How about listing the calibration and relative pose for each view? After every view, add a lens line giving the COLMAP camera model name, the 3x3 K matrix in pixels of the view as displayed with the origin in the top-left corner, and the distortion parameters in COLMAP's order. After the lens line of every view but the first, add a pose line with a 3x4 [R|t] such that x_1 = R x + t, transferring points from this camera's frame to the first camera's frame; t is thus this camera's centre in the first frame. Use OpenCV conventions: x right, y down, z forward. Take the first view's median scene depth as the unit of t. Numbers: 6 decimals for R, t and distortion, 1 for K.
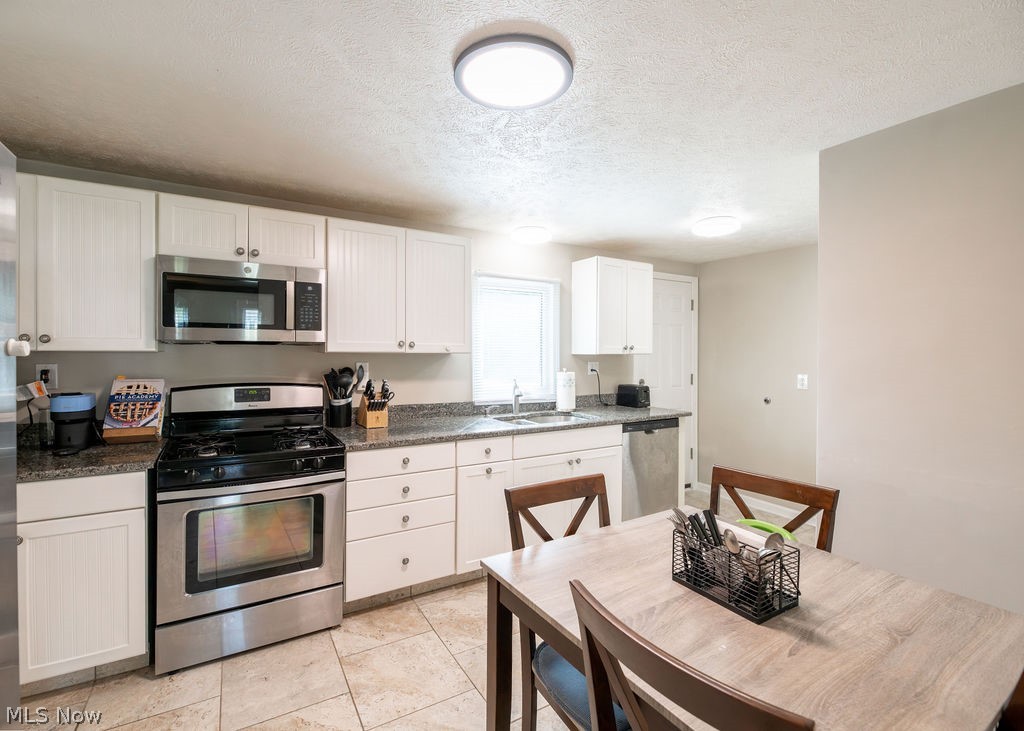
lens RADIAL K [[458.7, 0, 495.5], [0, 458.7, 356.3], [0, 0, 1]] dist [0.000489, 0.000012]
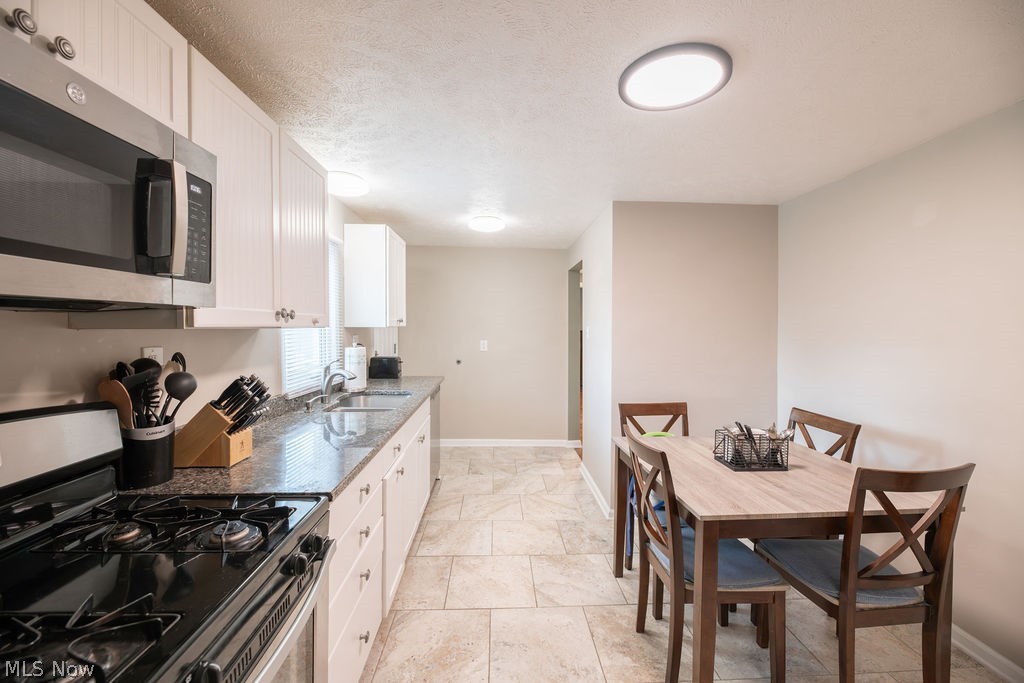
lens RADIAL K [[417.0, 0, 515.5], [0, 417.0, 332.3], [0, 0, 1]] dist [0.000007, -0.000176]
pose [[0.452348, -0.019682, 0.891624, -0.555861], [0.007949, 0.999806, 0.018037, -0.008687], [-0.891806, -0.001072, 0.452417, 0.469253]]
